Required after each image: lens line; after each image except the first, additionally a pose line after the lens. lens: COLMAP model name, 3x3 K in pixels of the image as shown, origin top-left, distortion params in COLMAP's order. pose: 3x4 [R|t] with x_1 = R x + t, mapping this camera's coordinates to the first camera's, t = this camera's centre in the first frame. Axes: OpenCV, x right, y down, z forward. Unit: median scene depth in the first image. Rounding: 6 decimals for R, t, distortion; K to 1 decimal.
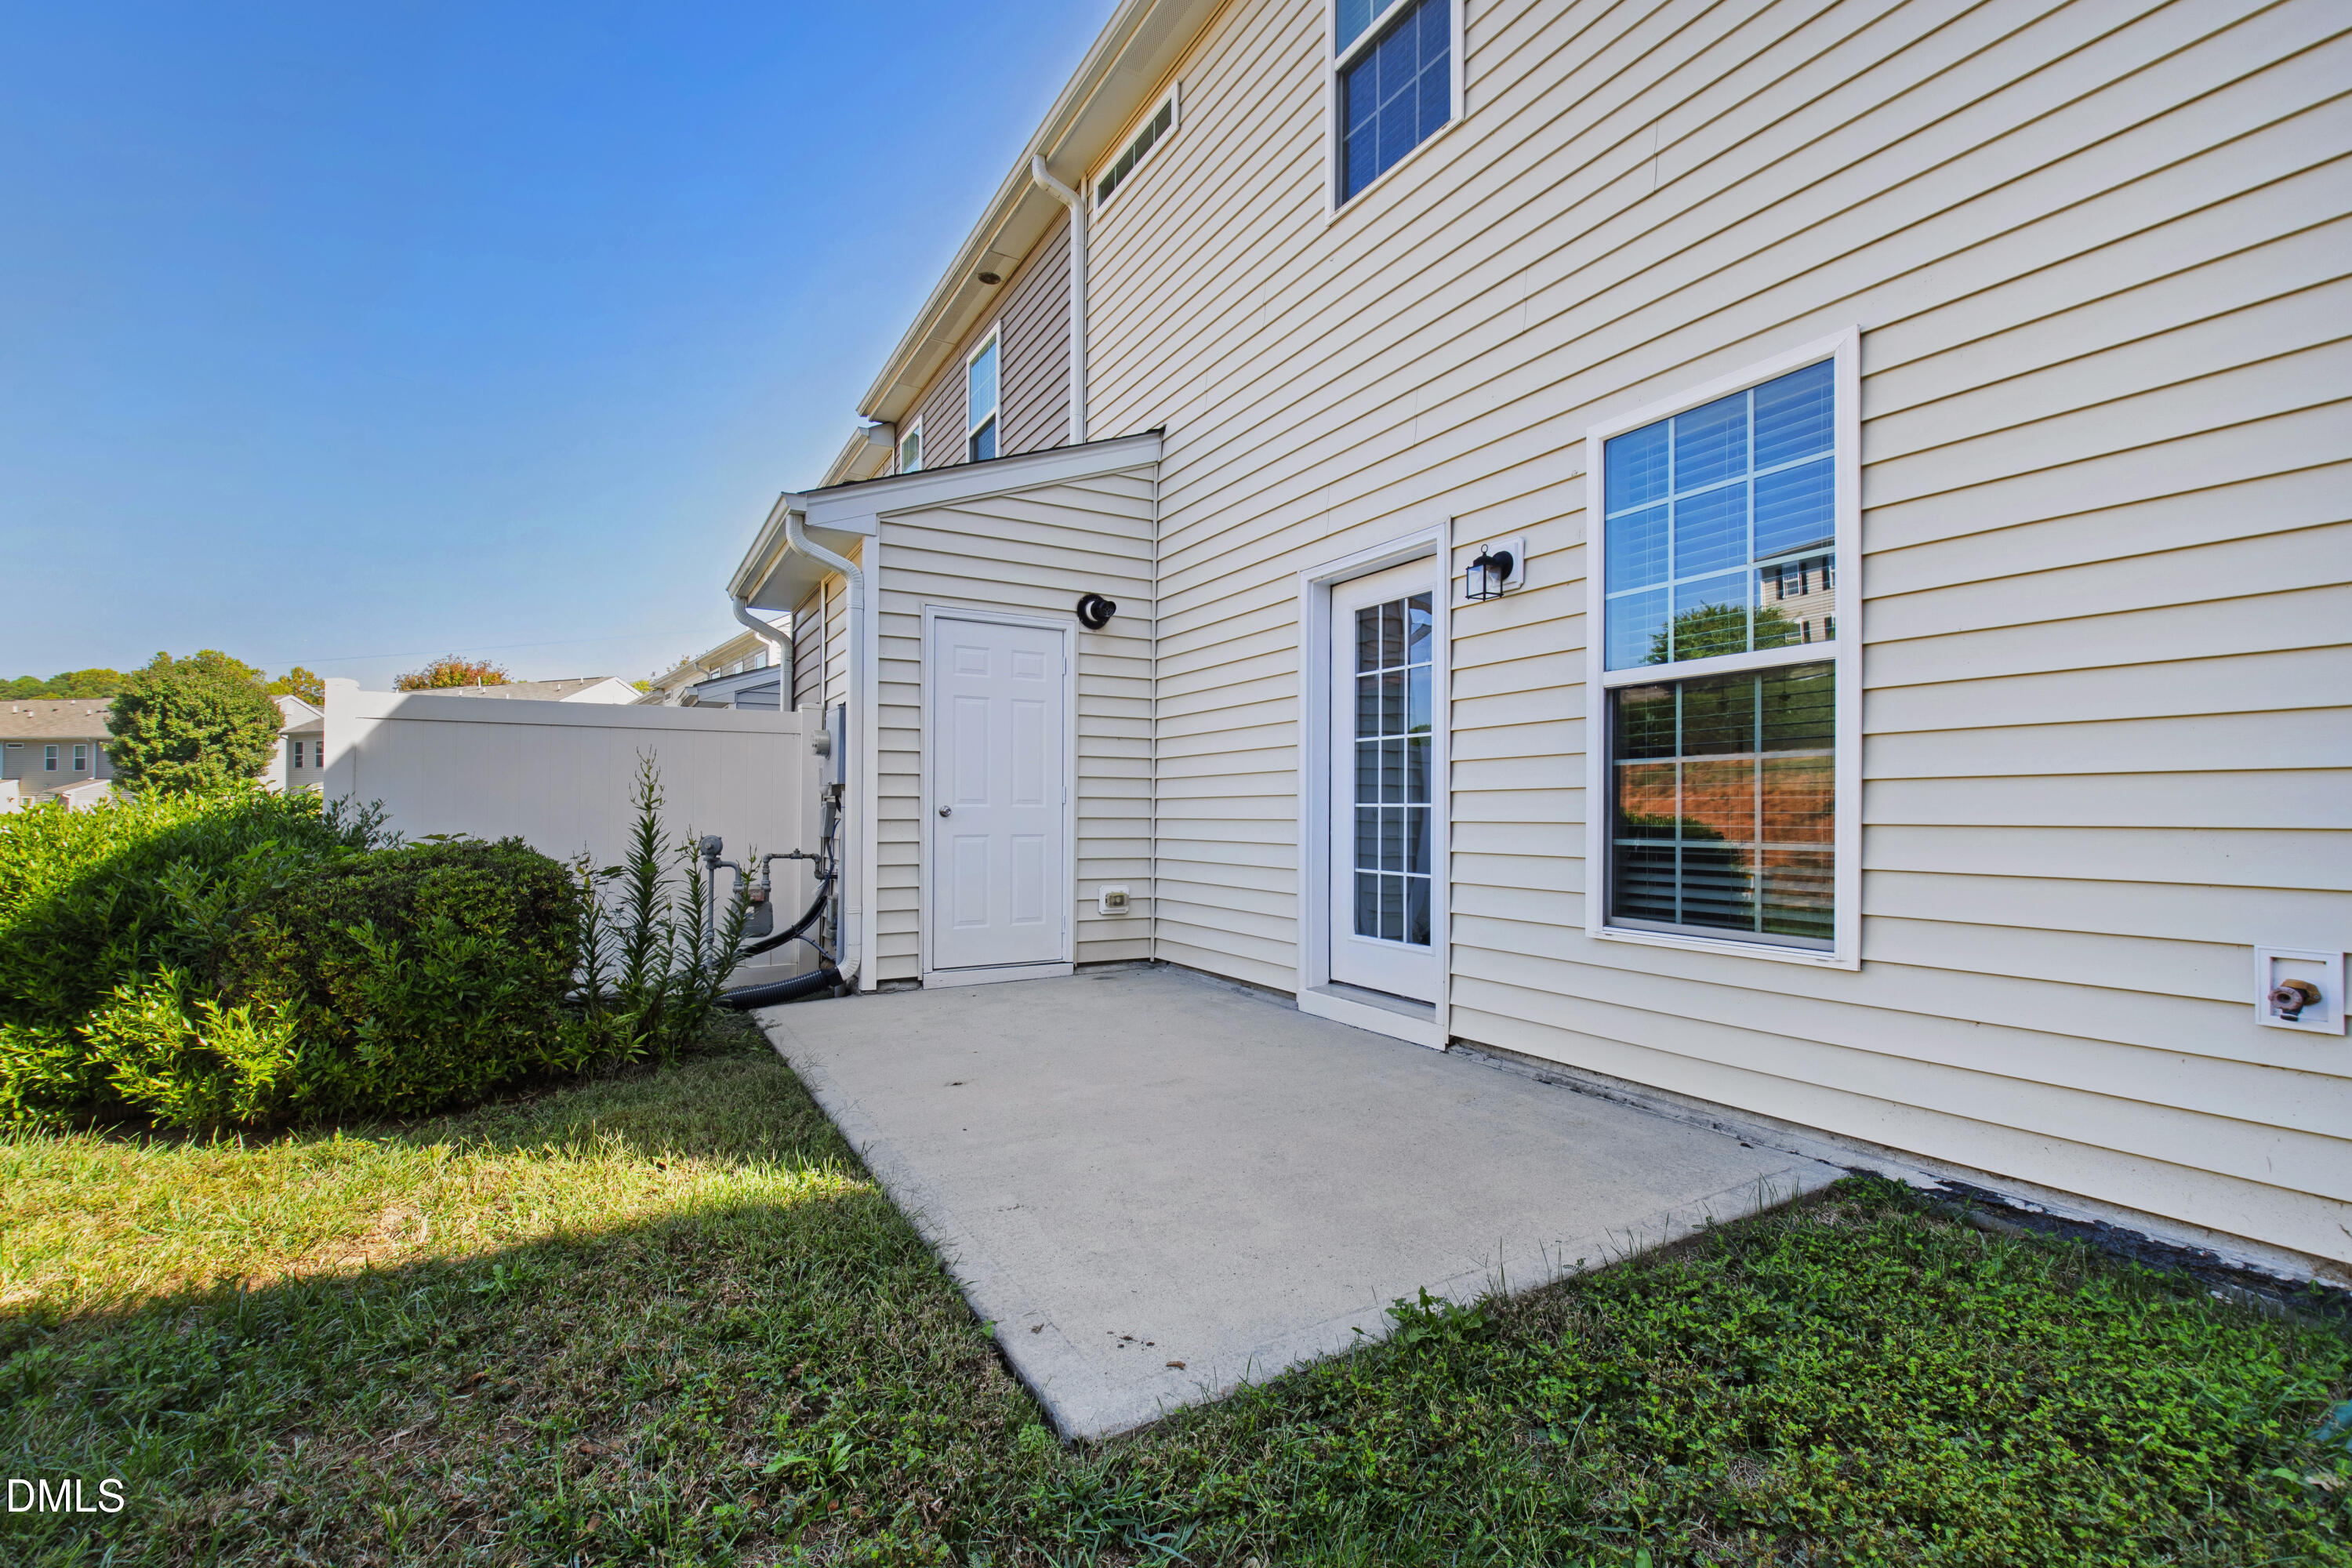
lens RADIAL K [[1066.1, 0, 1279.2], [0, 1066.1, 810.1], [0, 0, 1]] dist [-0.007131, -0.000934]
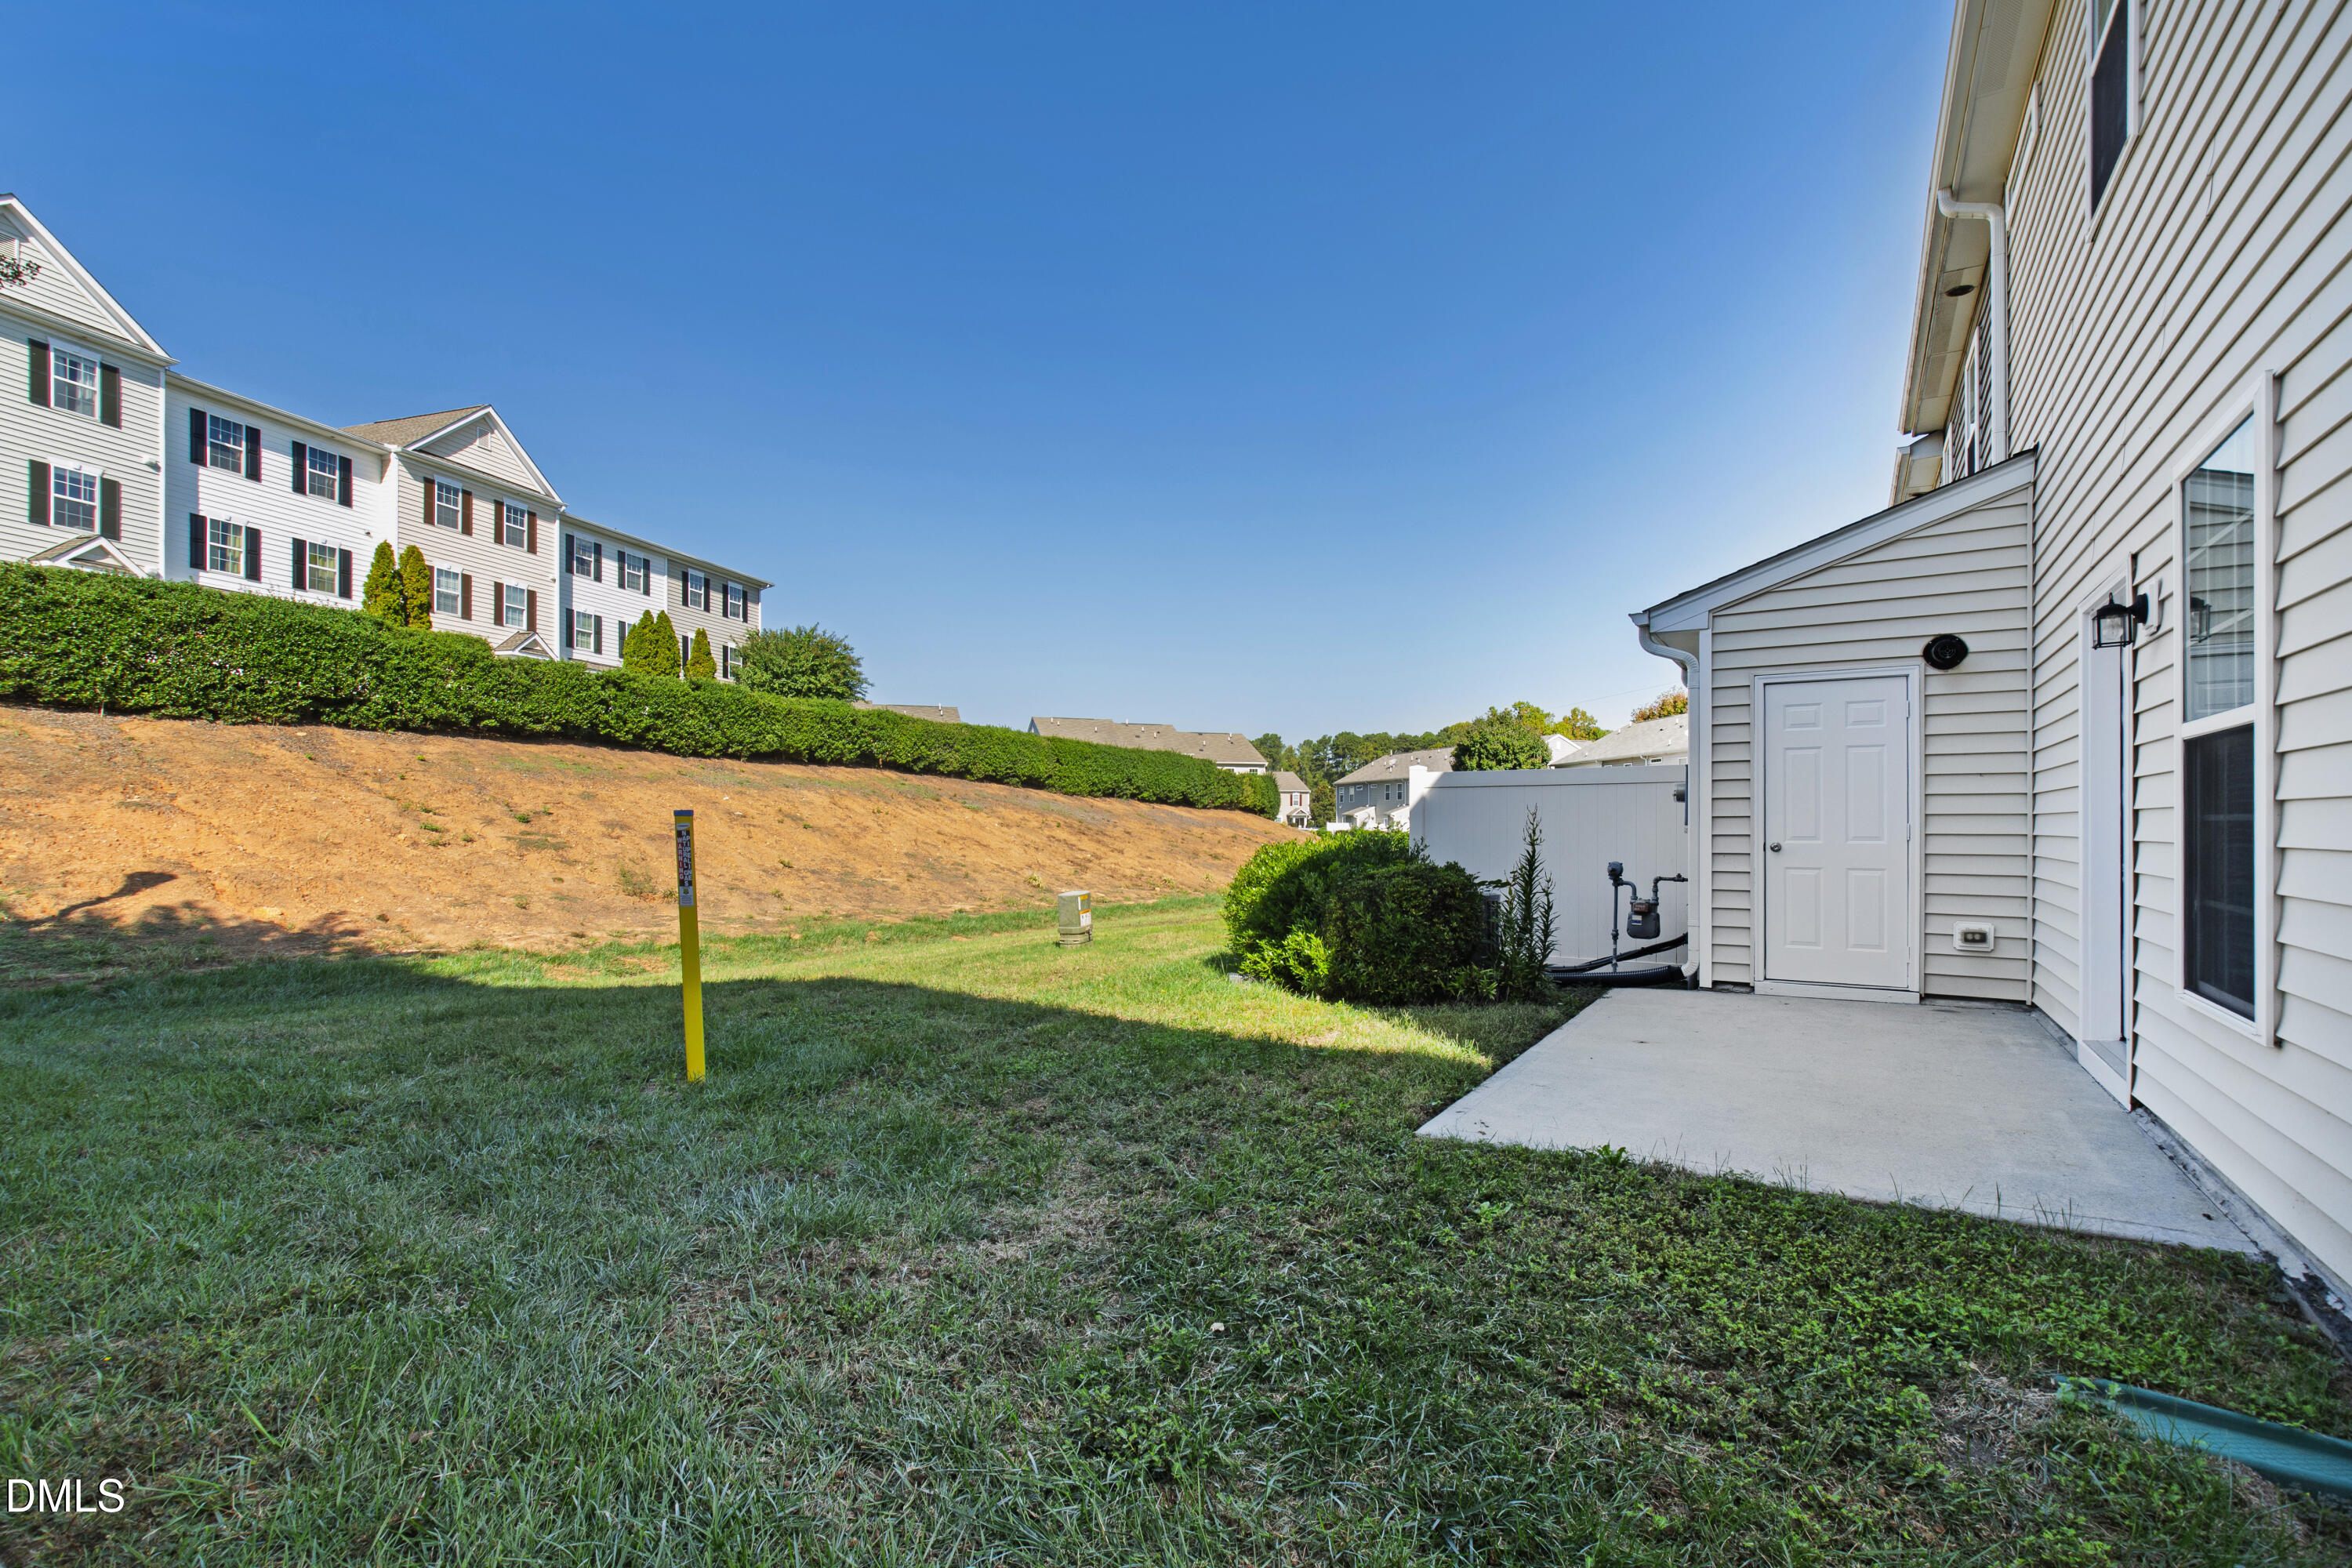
lens RADIAL K [[1066.1, 0, 1129.0], [0, 1066.1, 820.7], [0, 0, 1]] dist [-0.007131, -0.000934]
pose [[0.424773, -0.006632, -0.905275, 0.469205], [0.002678, 0.999978, -0.006069, -0.023410], [0.905296, 0.000153, 0.424782, -0.159508]]
